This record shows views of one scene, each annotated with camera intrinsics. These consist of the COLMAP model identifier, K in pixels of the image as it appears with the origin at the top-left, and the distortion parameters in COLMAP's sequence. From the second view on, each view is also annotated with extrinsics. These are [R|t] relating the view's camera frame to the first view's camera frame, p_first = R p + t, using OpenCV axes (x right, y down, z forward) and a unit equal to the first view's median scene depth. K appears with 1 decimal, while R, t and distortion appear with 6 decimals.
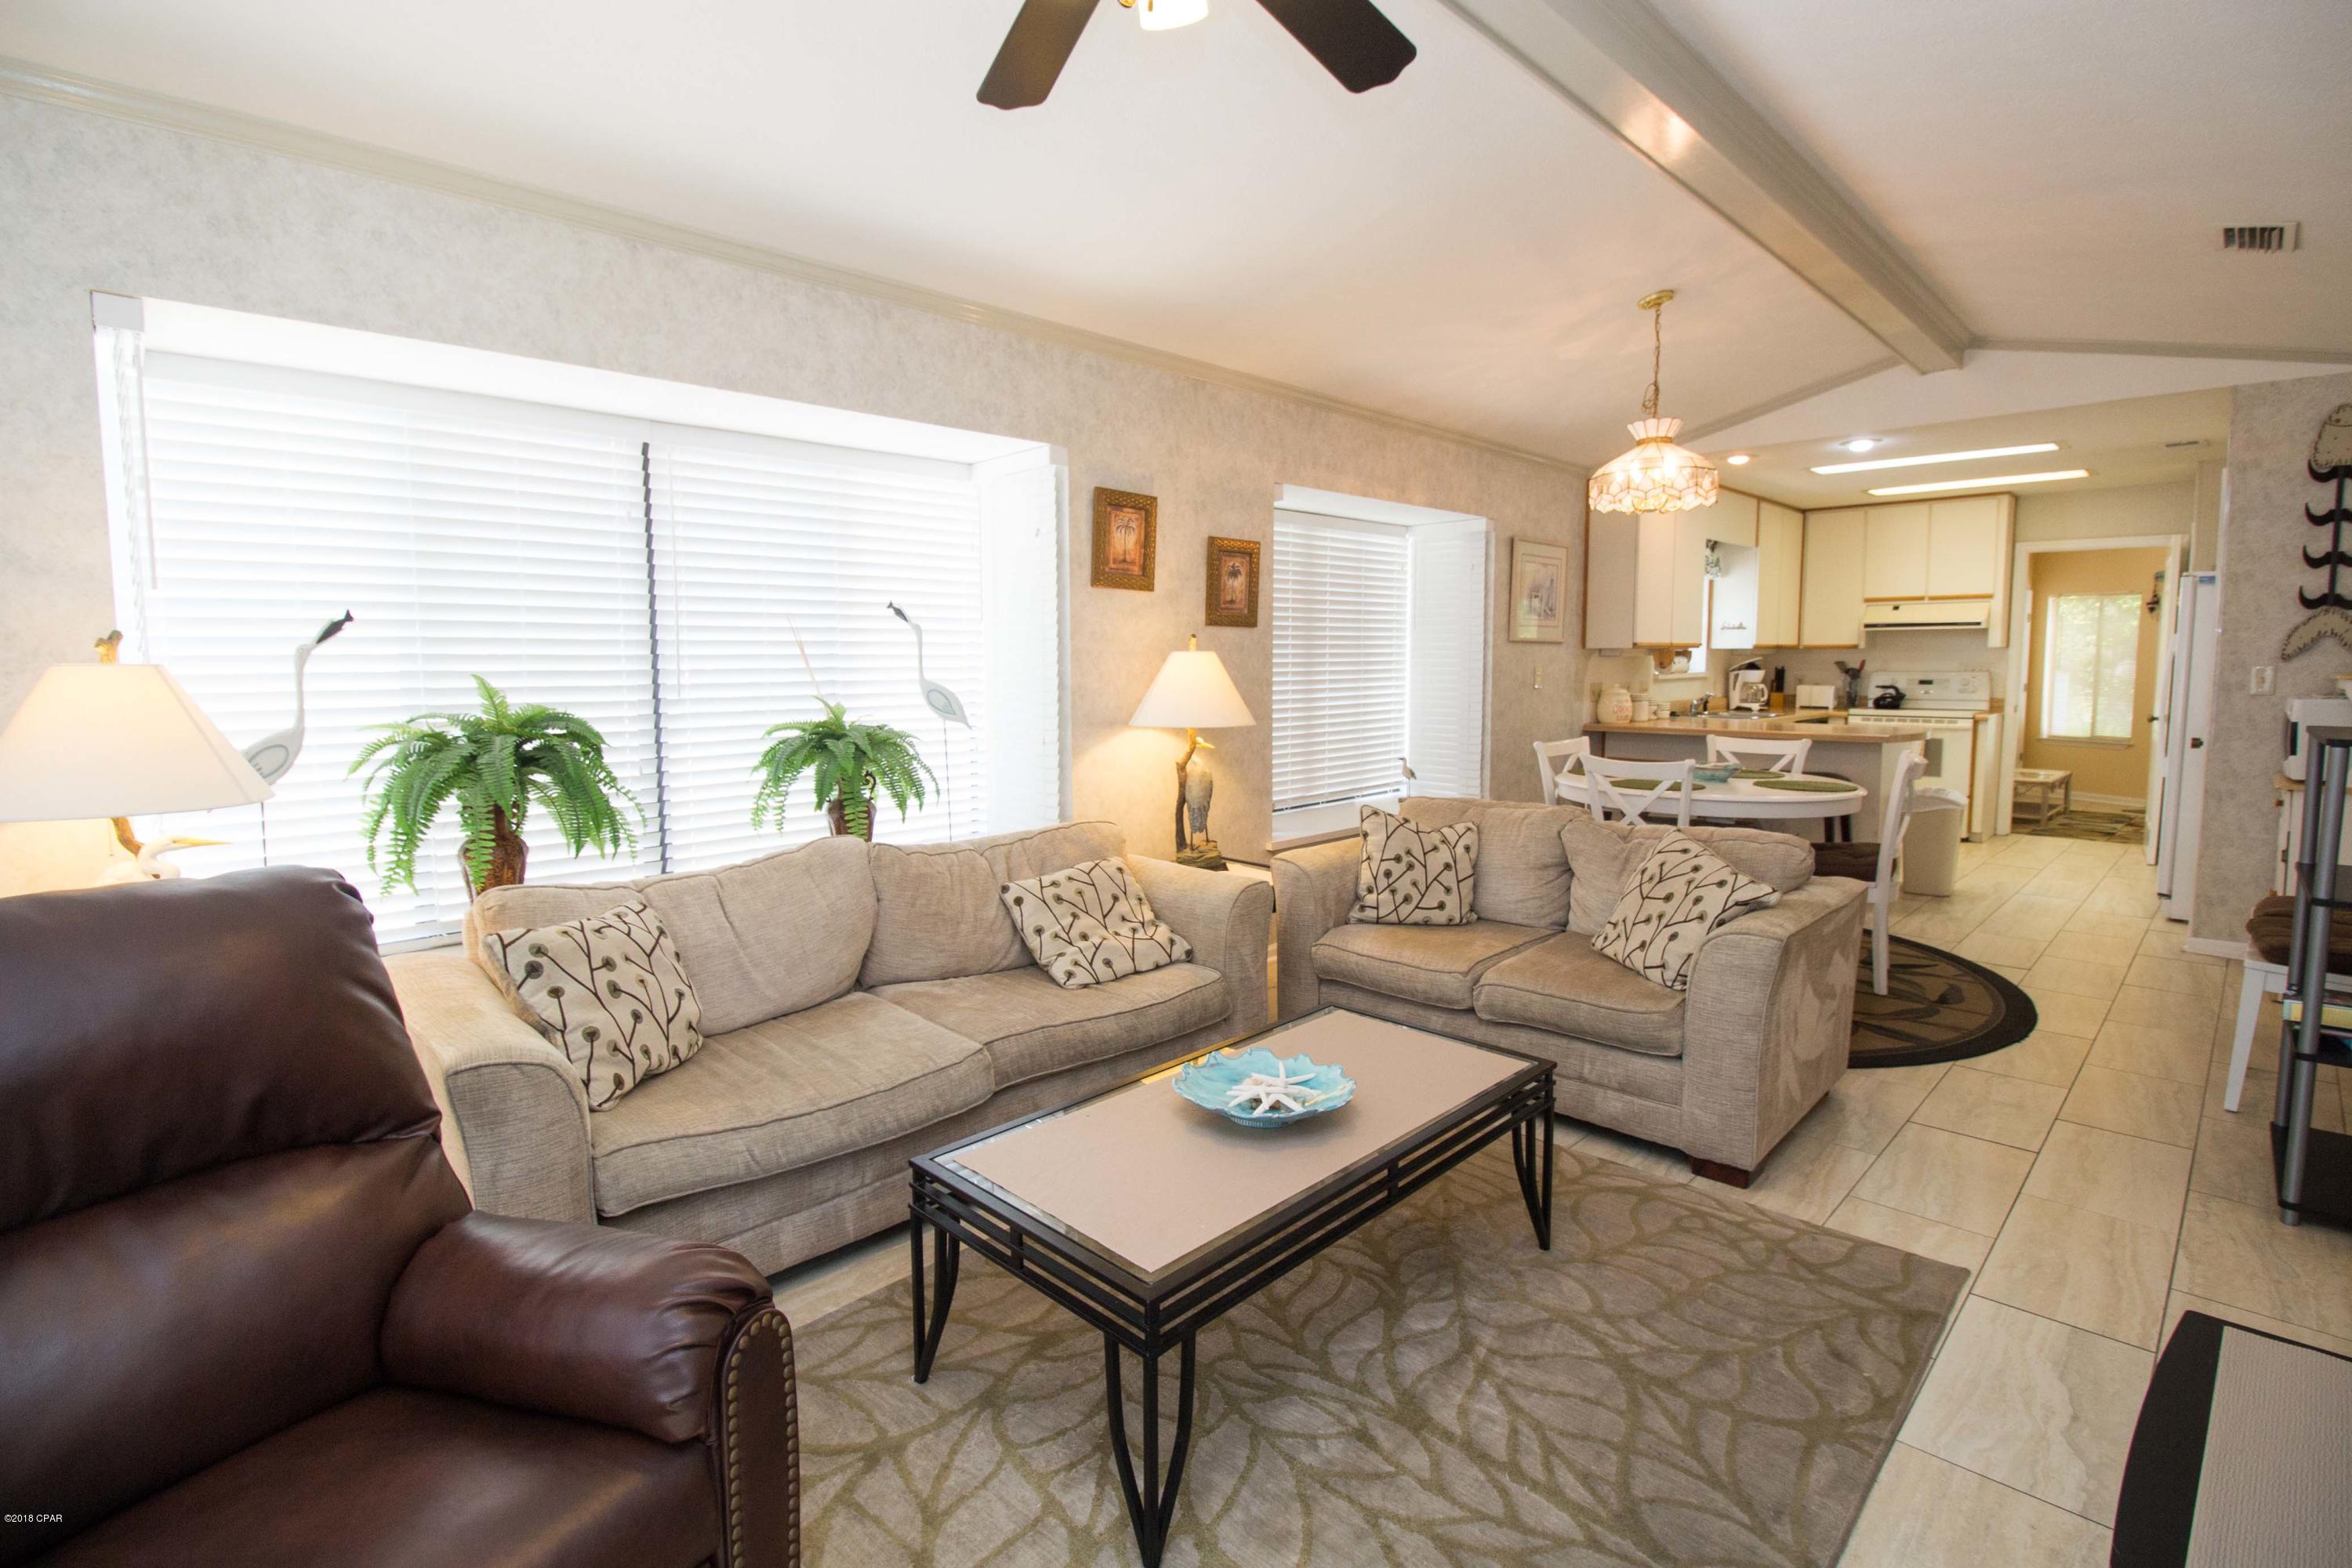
lens RADIAL K [[1095.2, 0, 1178.9], [0, 1095.2, 757.0], [0, 0, 1]] dist [0.001168, -0.013182]
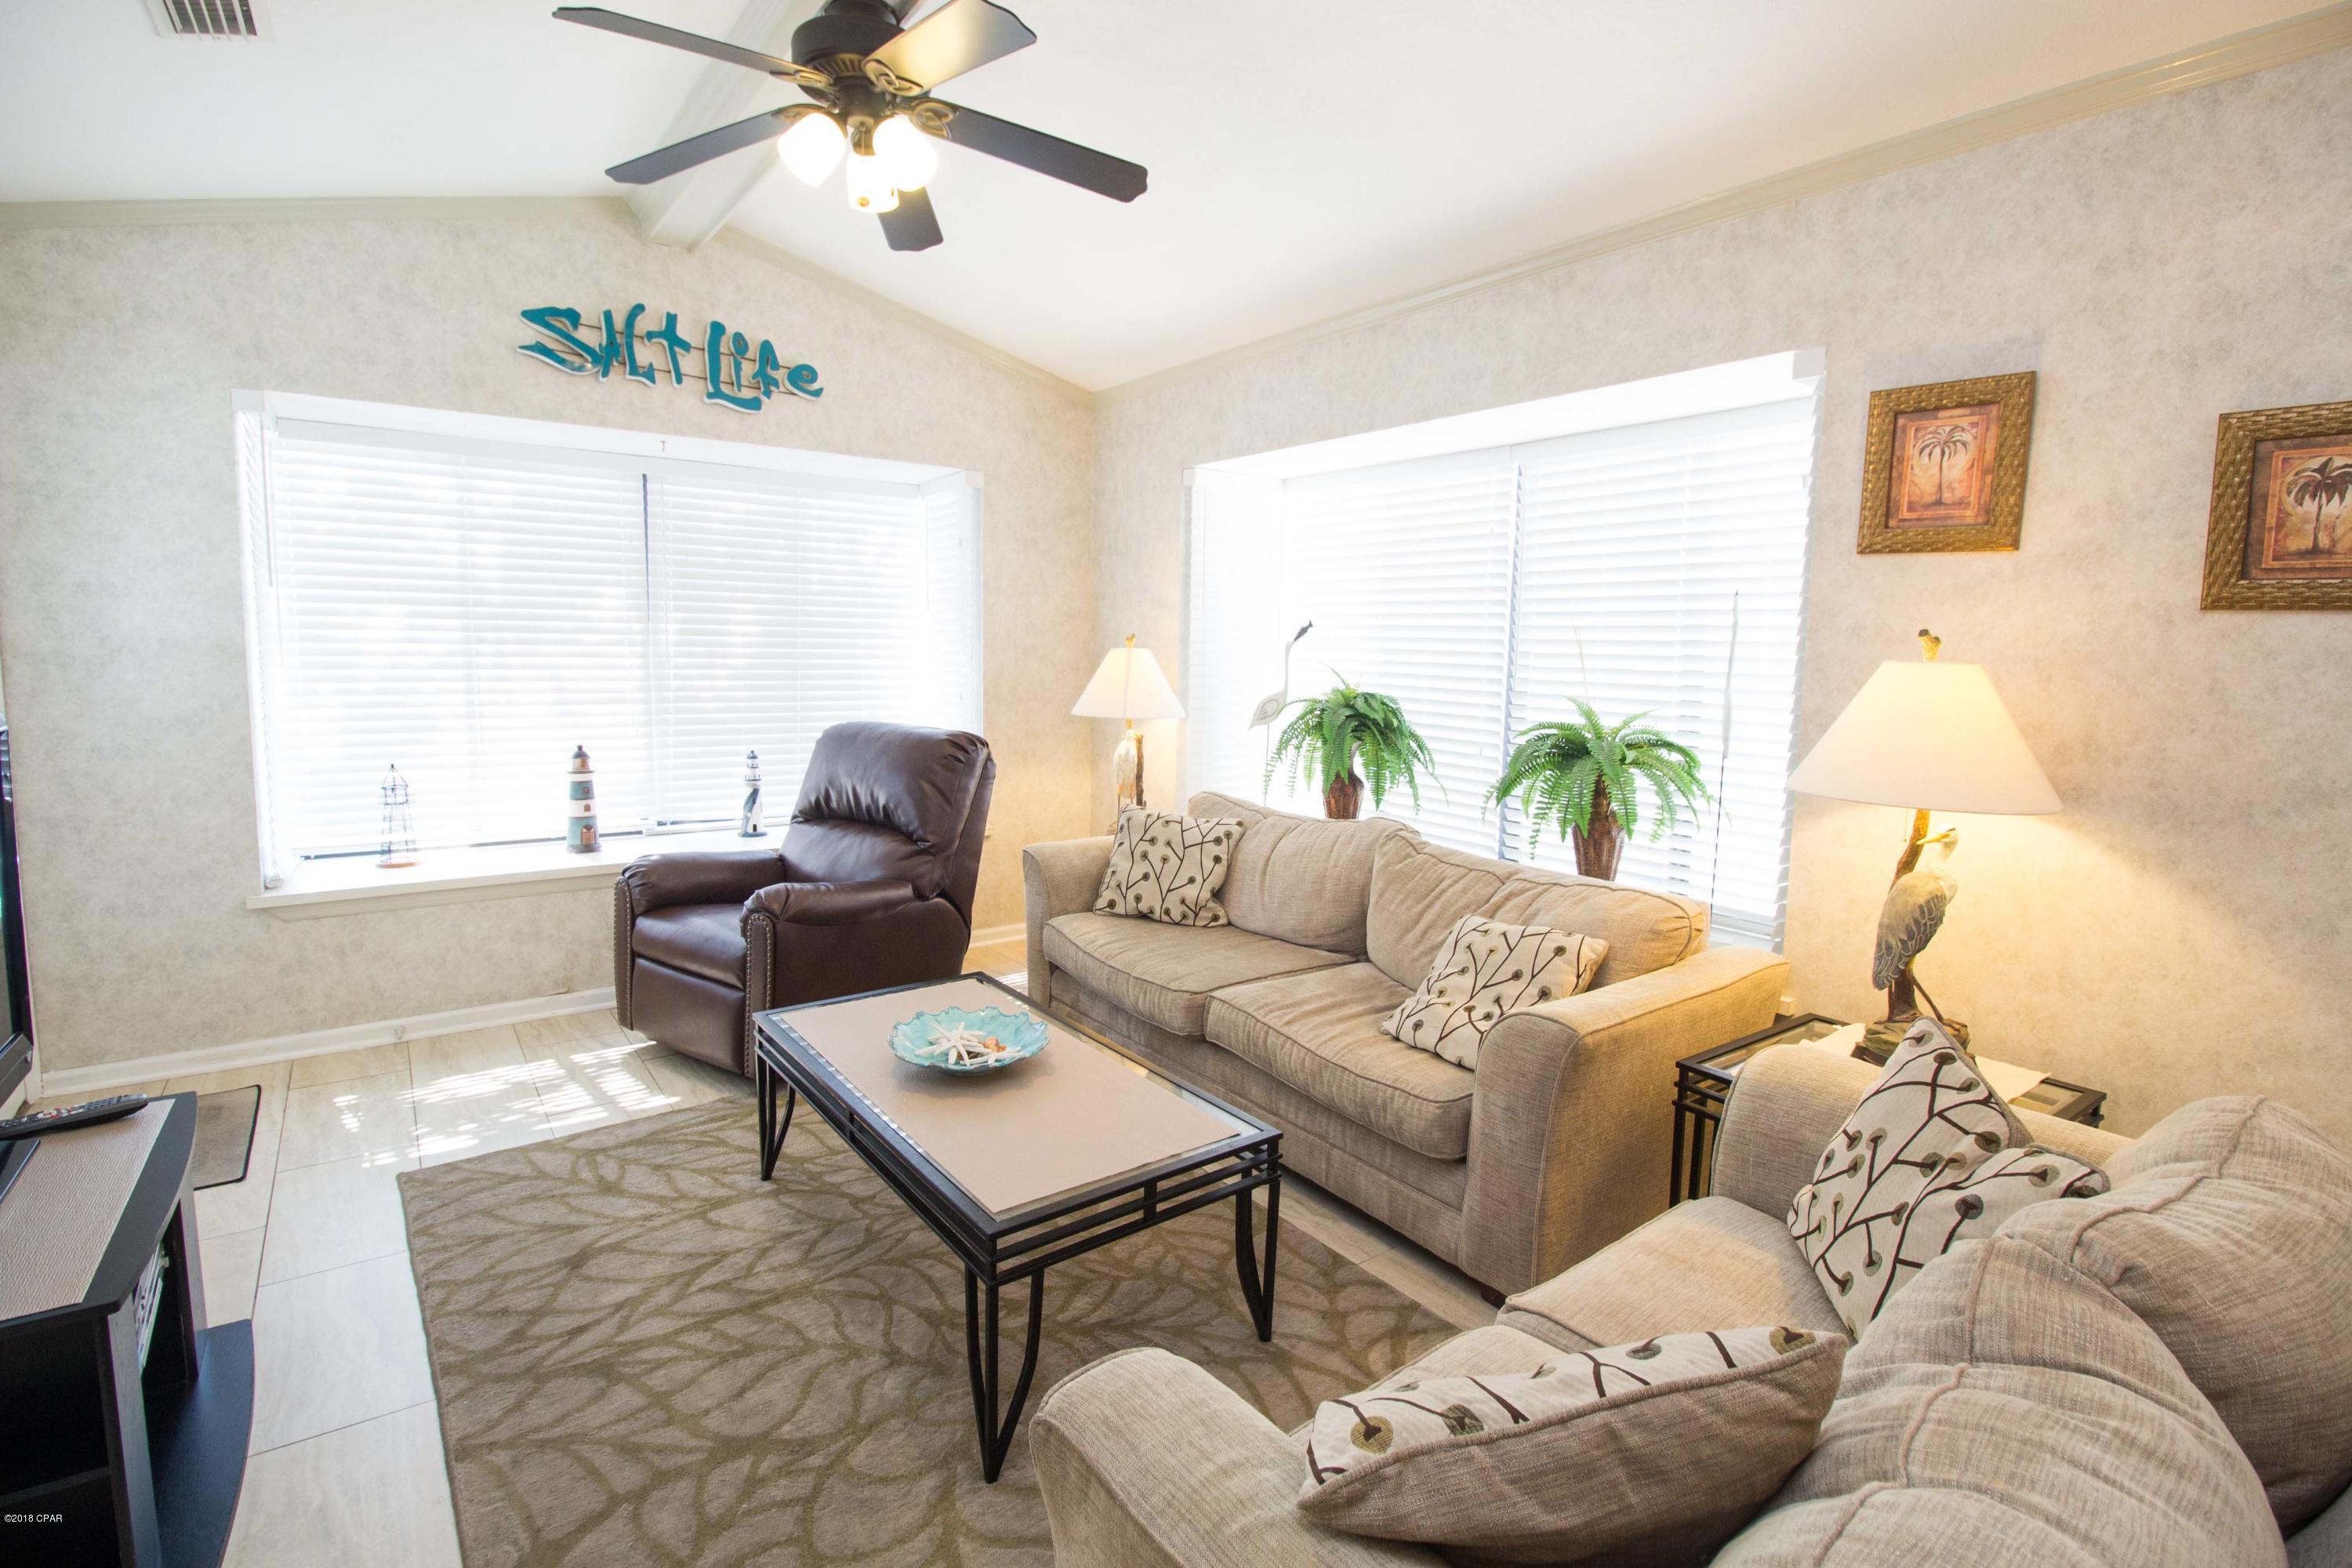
lens RADIAL K [[1095.2, 0, 1175.8], [0, 1095.2, 757.9], [0, 0, 1]] dist [0.001168, -0.013182]
pose [[-0.143620, 0.107624, -0.983763, 0.605574], [-0.106417, 0.986626, 0.123473, -0.077152], [0.983895, 0.122422, -0.130246, 0.715395]]
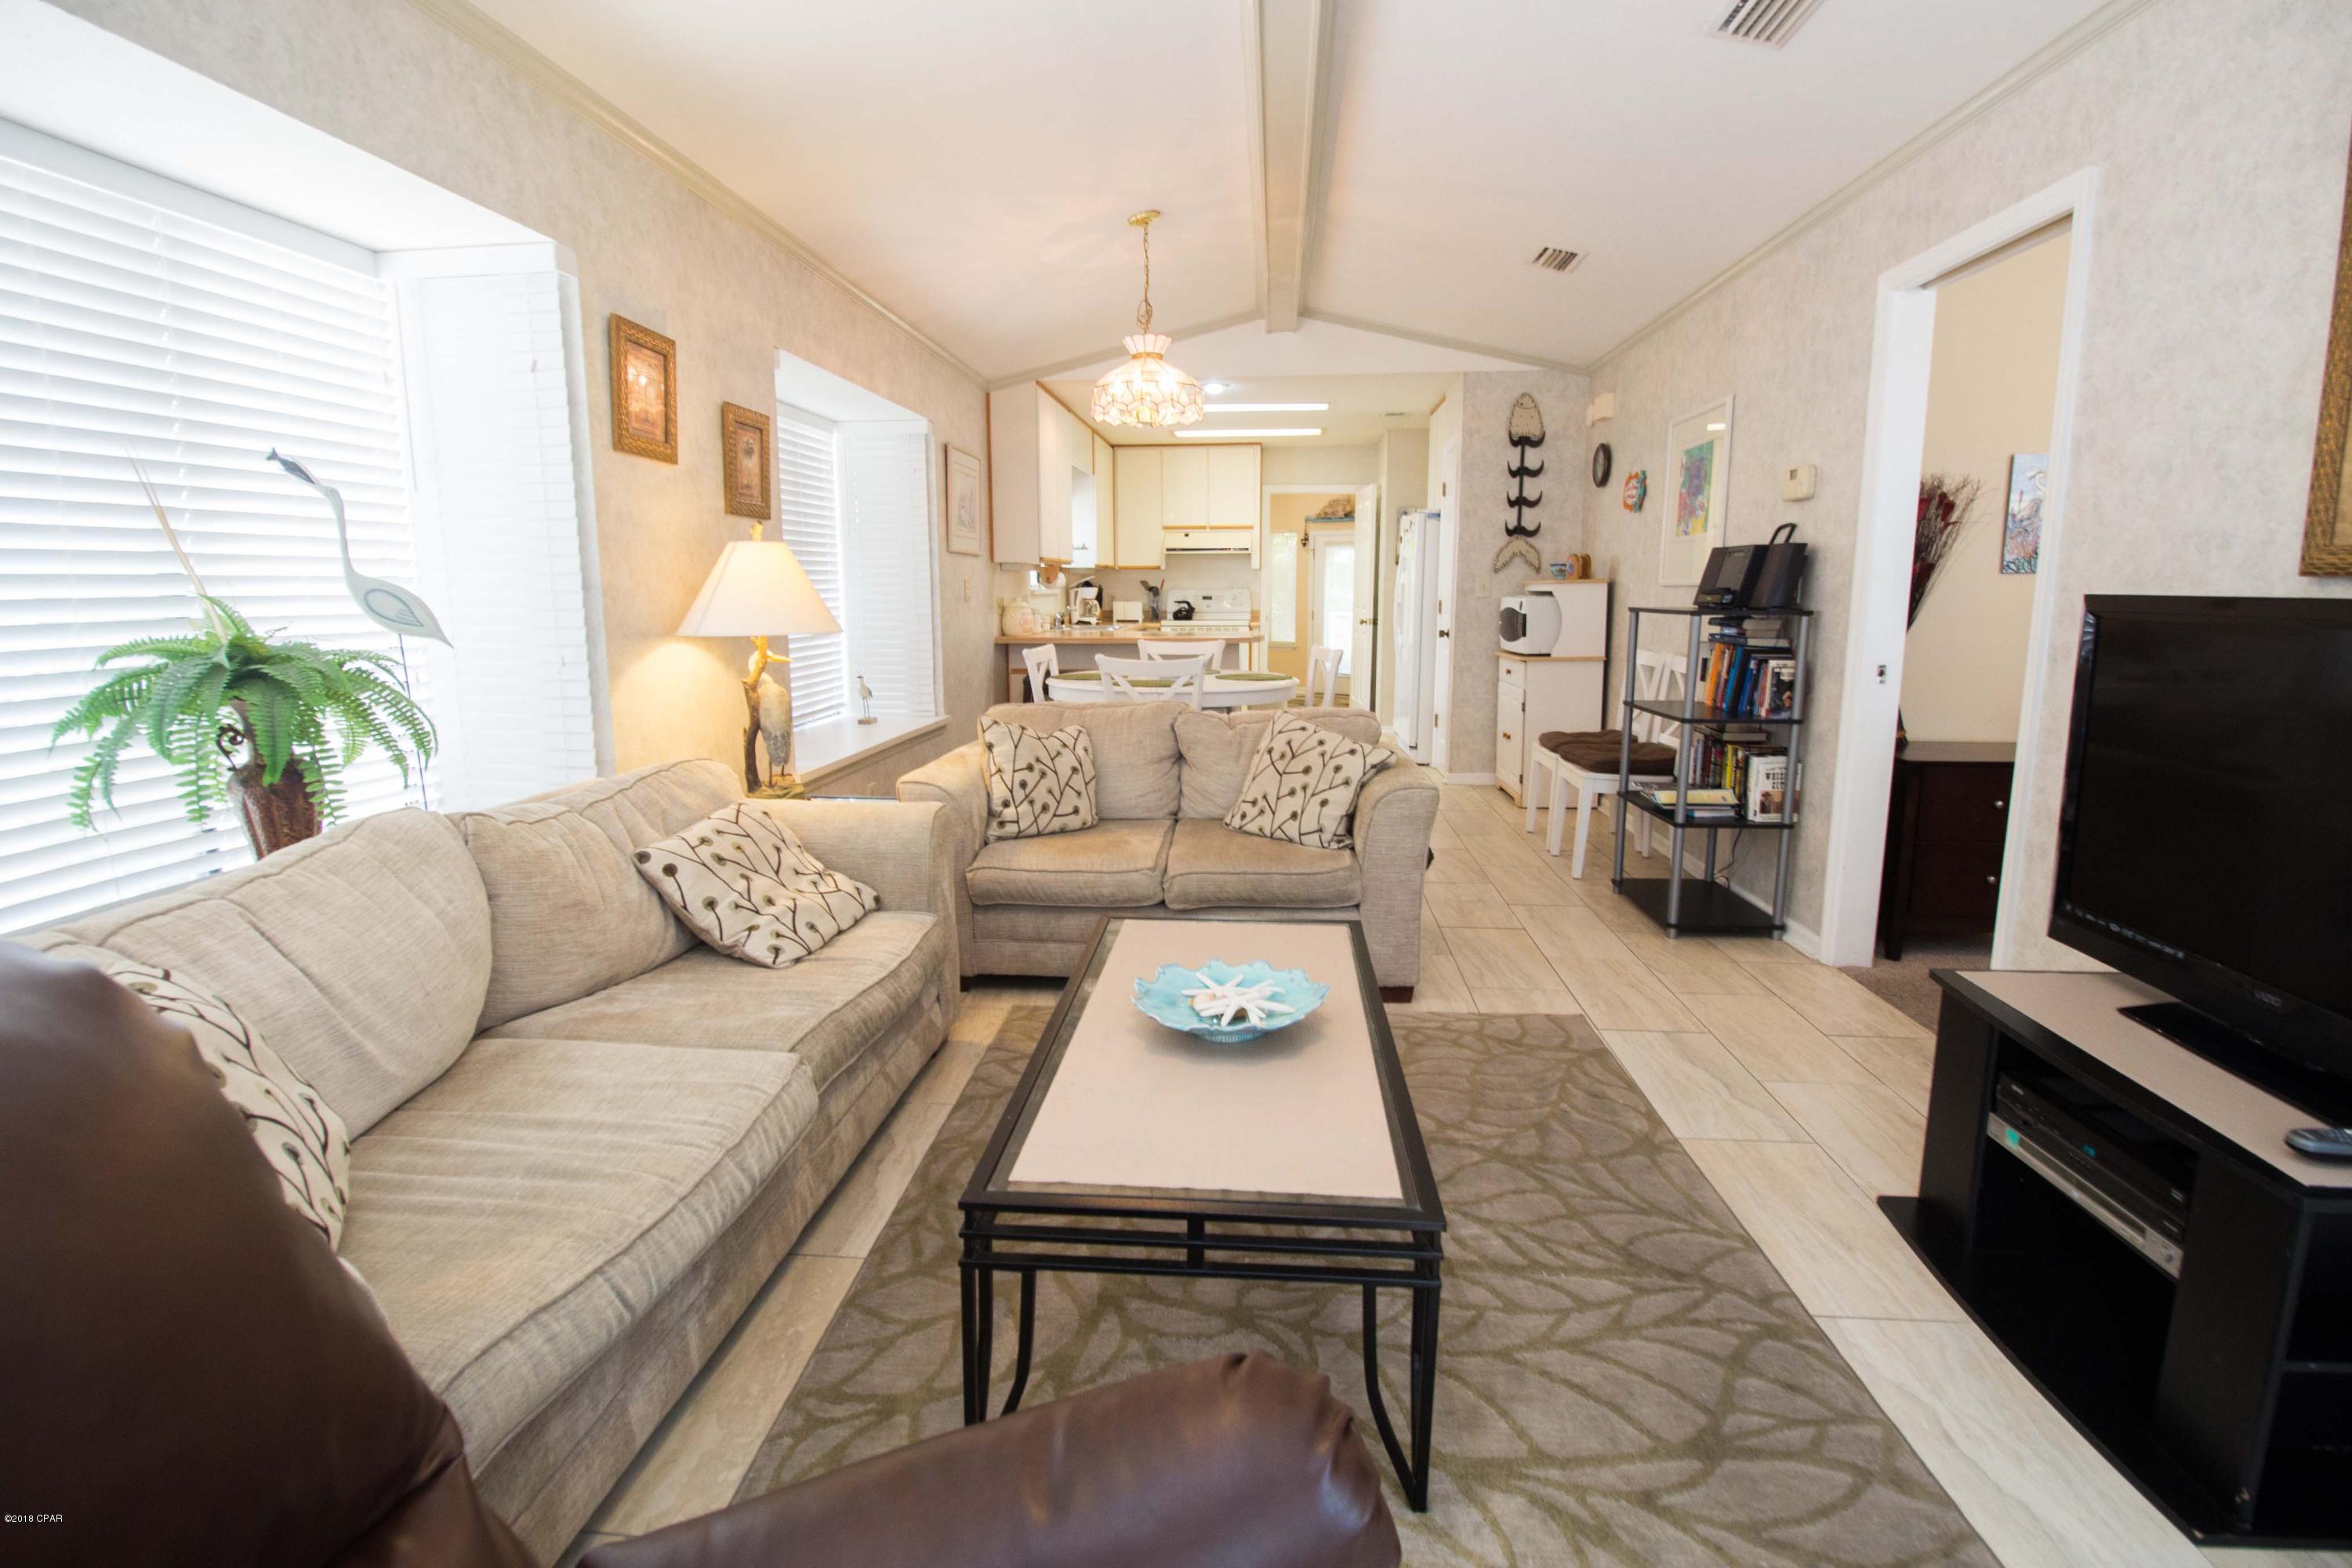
lens RADIAL K [[1095.2, 0, 1179.8], [0, 1095.2, 756.3], [0, 0, 1]] dist [0.001168, -0.013182]
pose [[0.763116, -0.095551, 0.639159, -0.282519], [0.056346, 0.995080, 0.081486, 0.012368], [-0.643801, -0.026169, 0.764745, 0.179386]]
